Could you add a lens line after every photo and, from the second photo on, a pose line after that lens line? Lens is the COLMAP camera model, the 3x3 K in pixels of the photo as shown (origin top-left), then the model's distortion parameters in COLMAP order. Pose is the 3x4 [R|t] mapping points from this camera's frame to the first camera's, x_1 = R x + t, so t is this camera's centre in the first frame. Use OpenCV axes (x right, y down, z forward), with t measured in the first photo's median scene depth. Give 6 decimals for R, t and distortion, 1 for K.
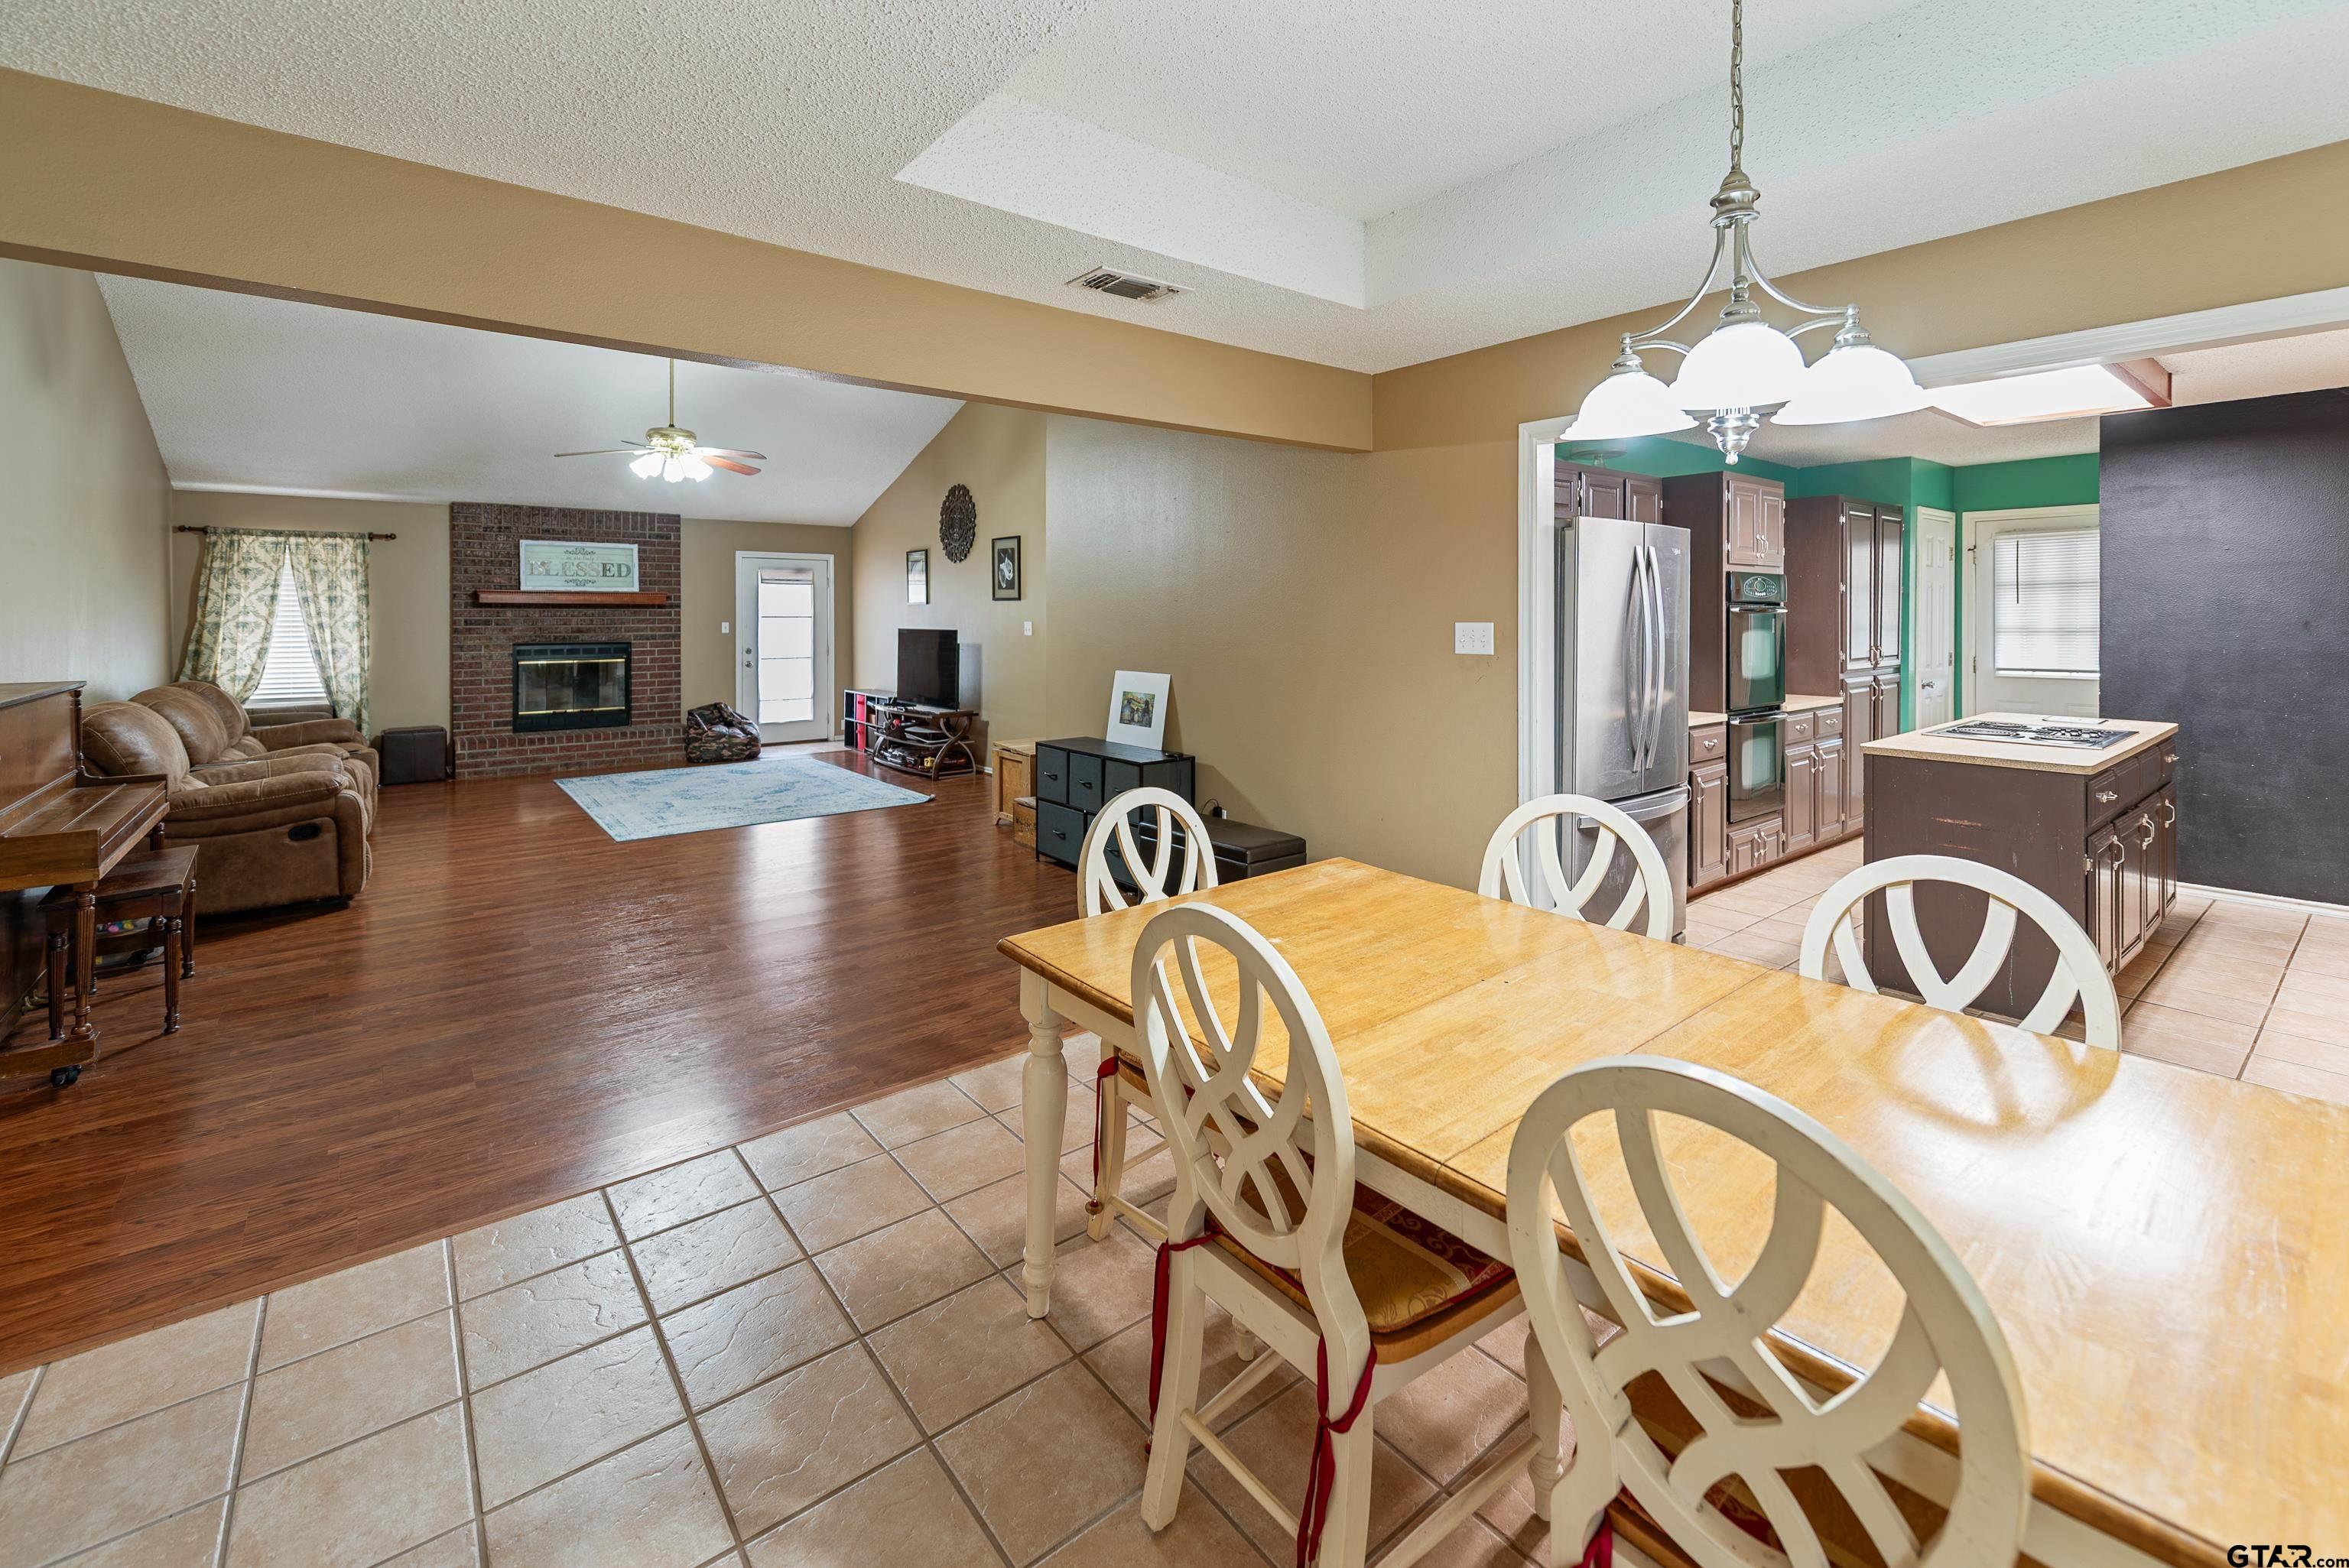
lens RADIAL K [[986.5, 0, 1173.2], [0, 986.5, 617.9], [0, 0, 1]] dist [0.010539, -0.003797]
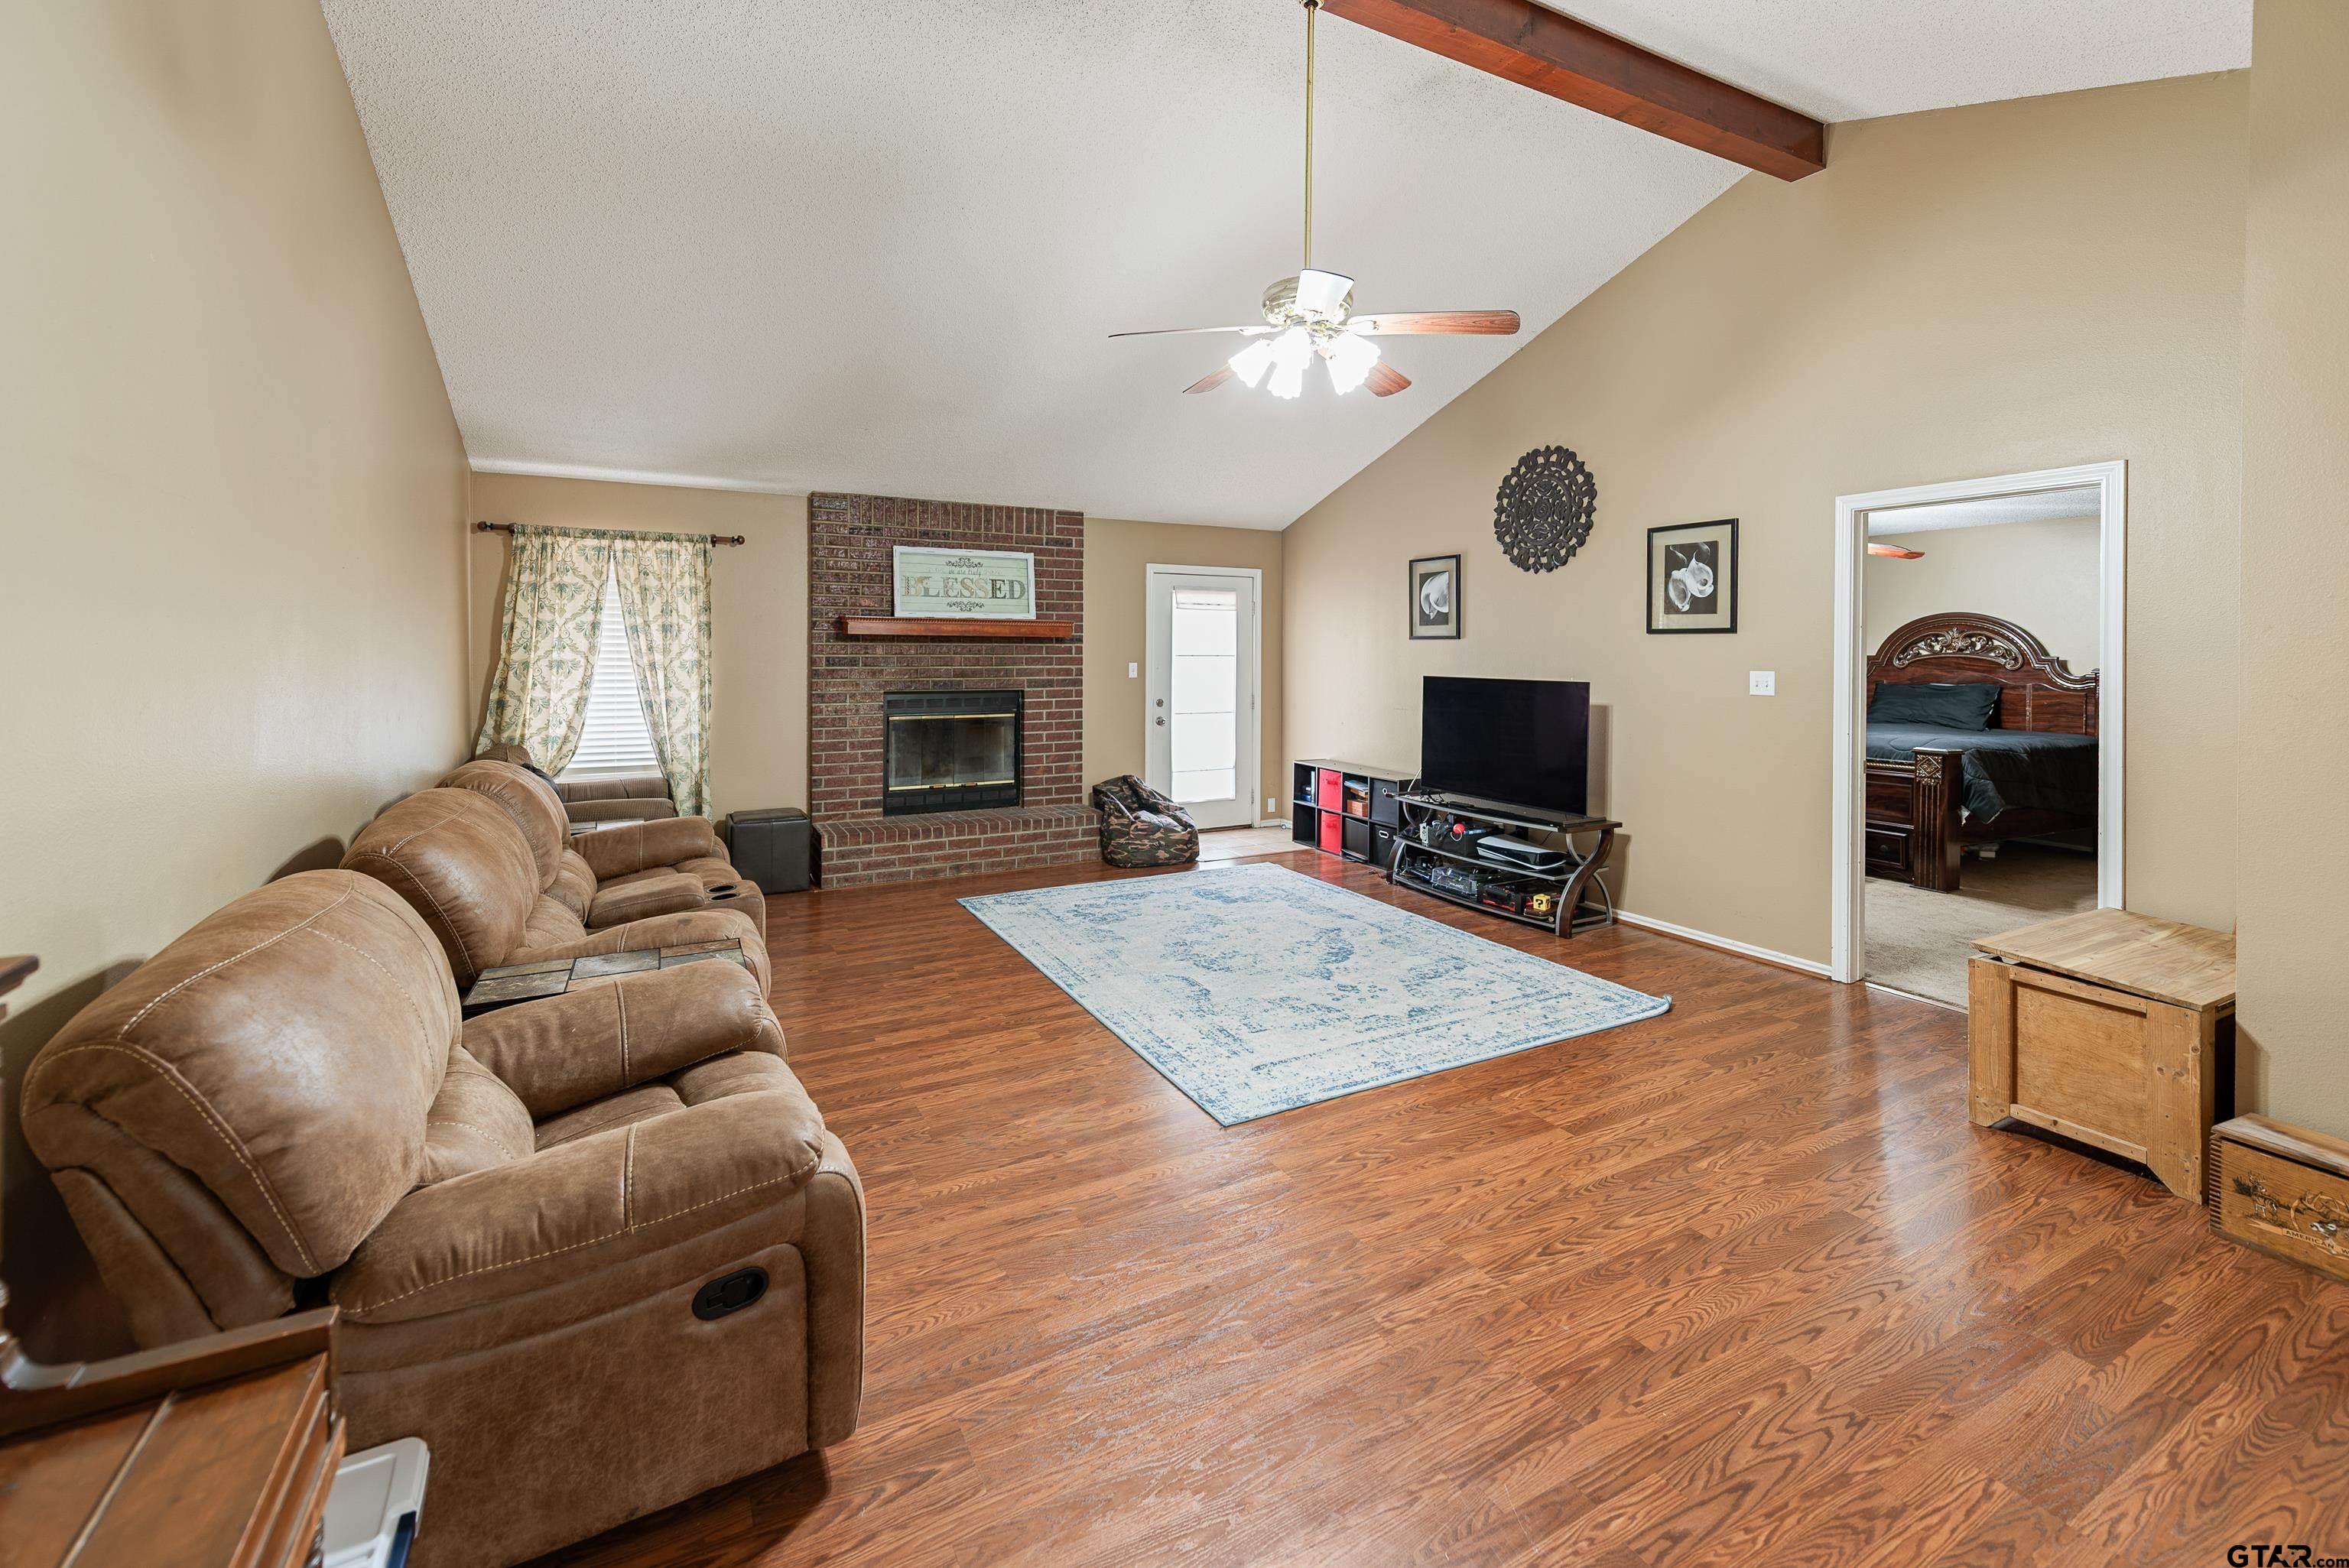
lens RADIAL K [[986.5, 0, 1180.9], [0, 986.5, 656.8], [0, 0, 1]] dist [0.010539, -0.003797]
pose [[0.983013, 0.008008, -0.183360, -0.358748], [-0.006968, 0.999956, 0.006315, -0.005516], [0.183403, -0.004930, 0.983025, 0.375379]]
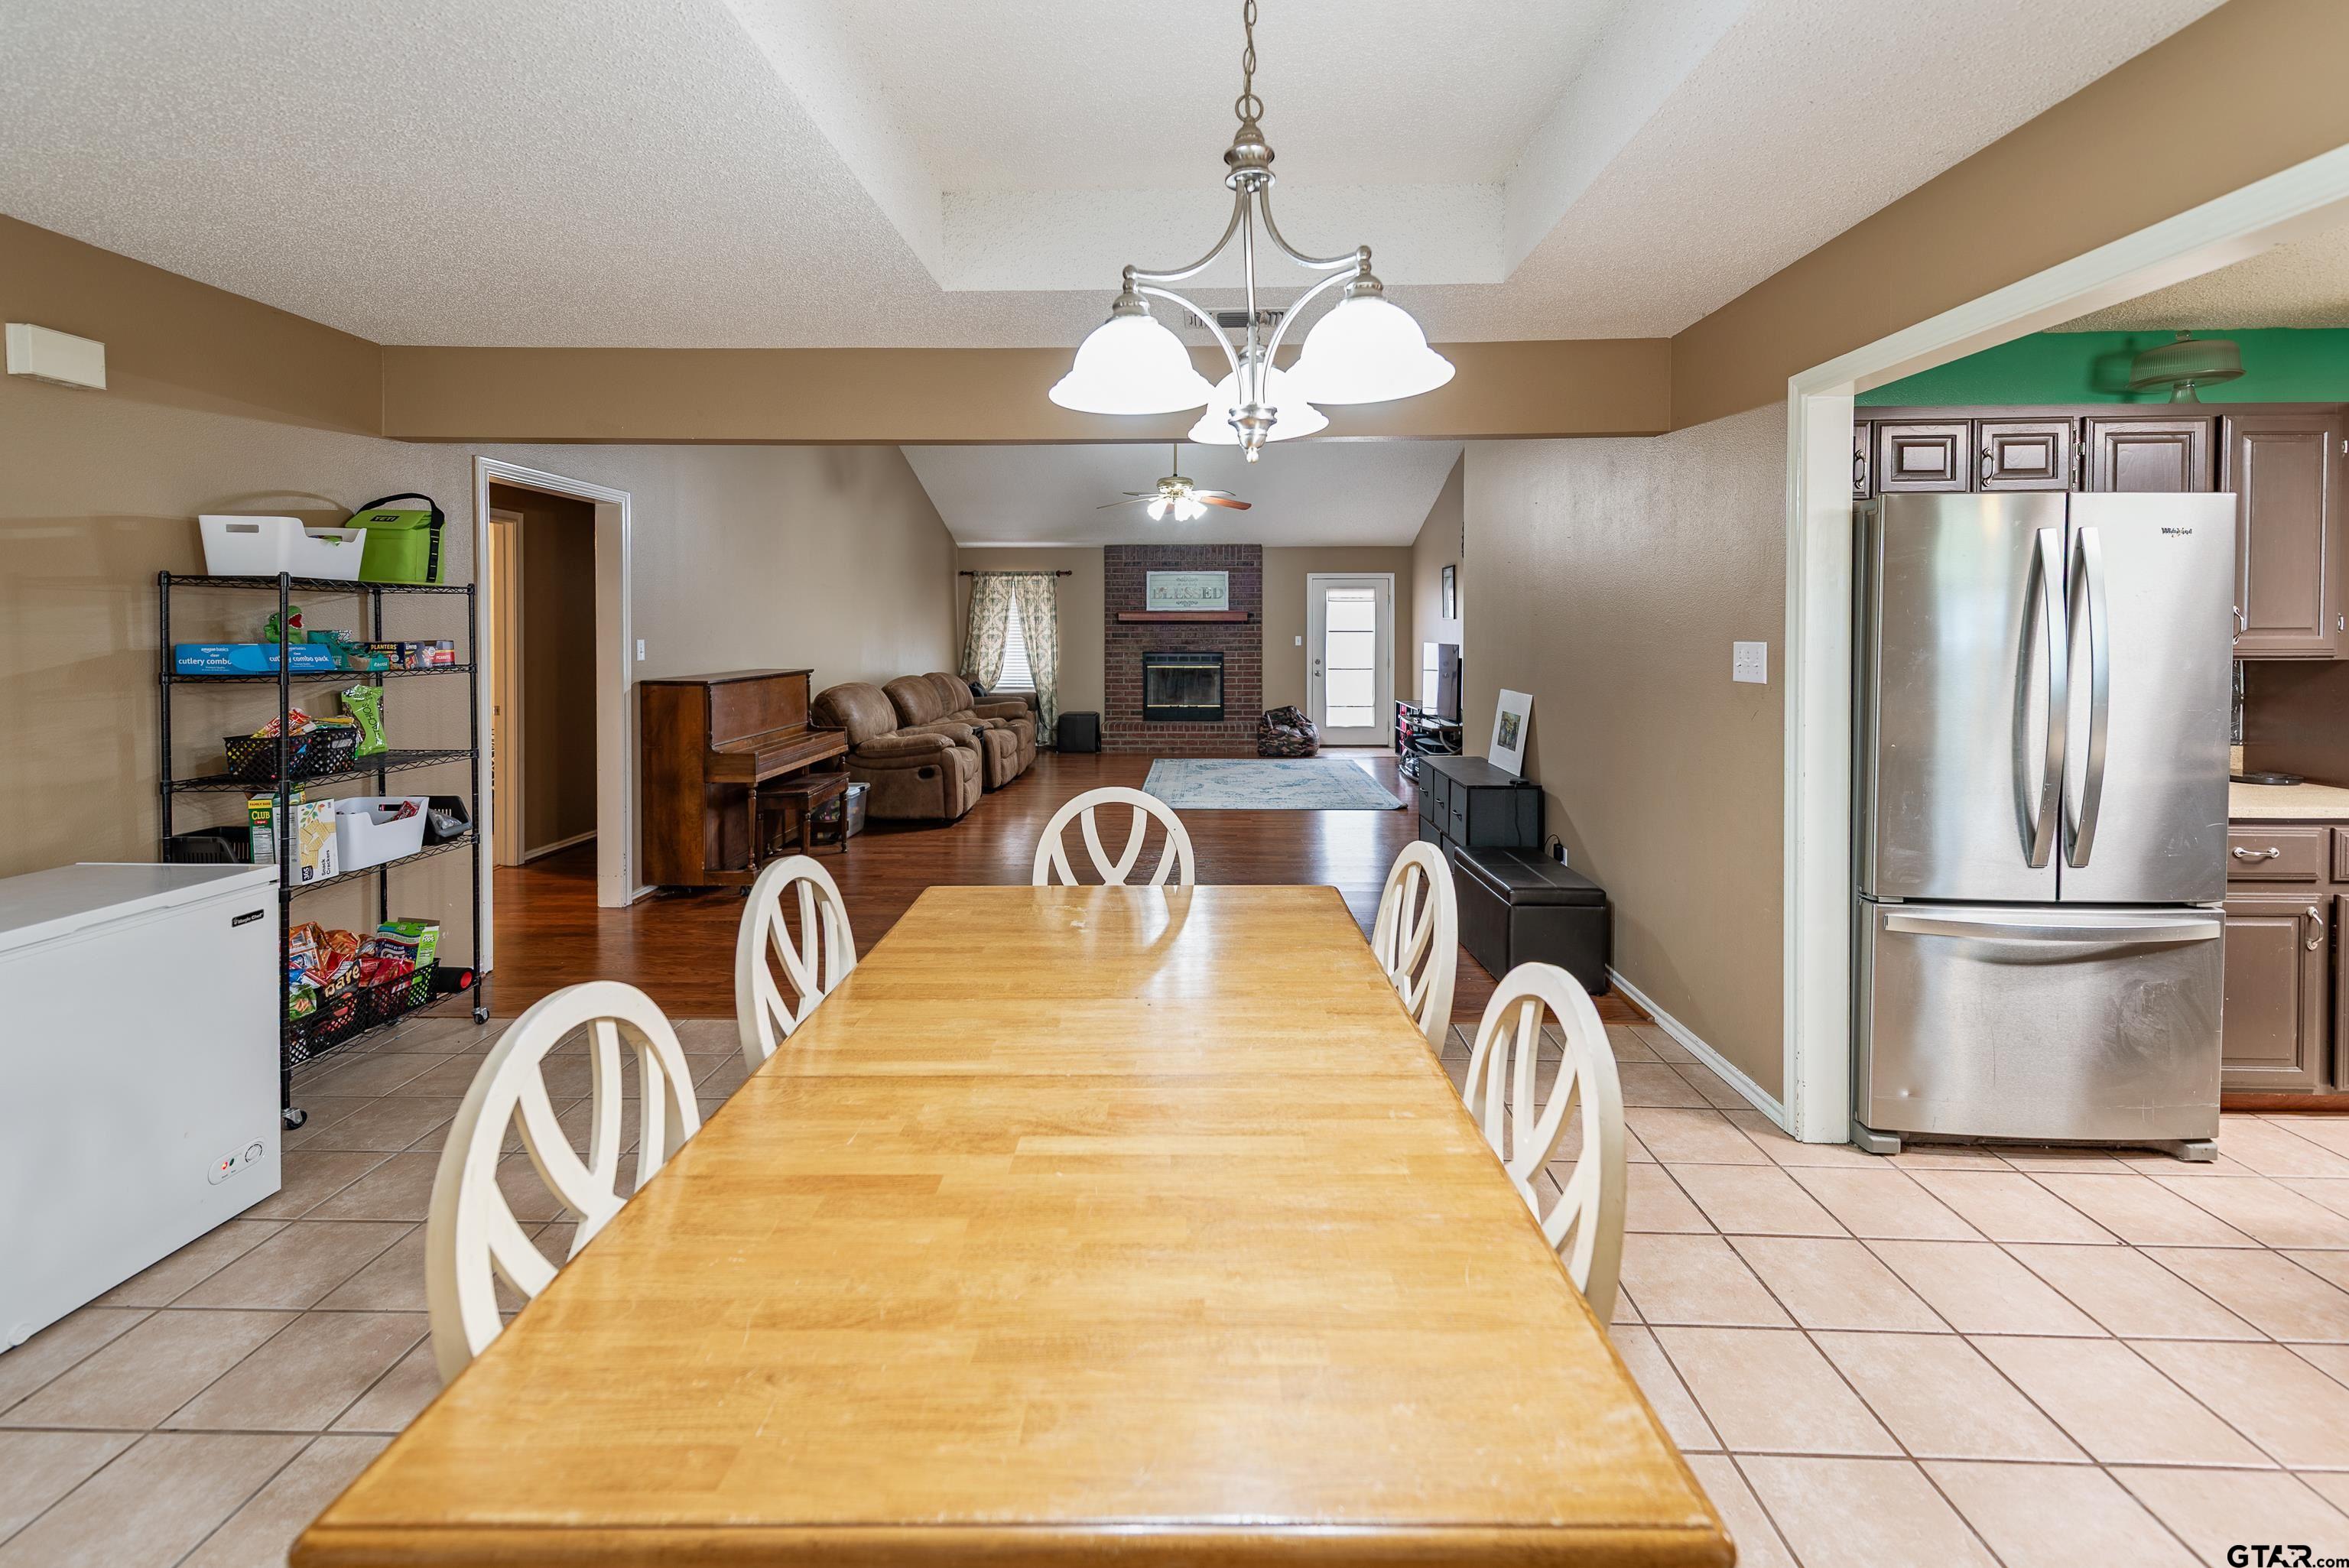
lens RADIAL K [[986.5, 0, 1197.7], [0, 986.5, 665.0], [0, 0, 1]] dist [0.010539, -0.003797]
pose [[0.765063, 0.023166, -0.643539, 0.240690], [-0.001601, 0.999418, 0.034074, -0.001202], [0.643954, -0.025038, 0.764655, 0.064387]]
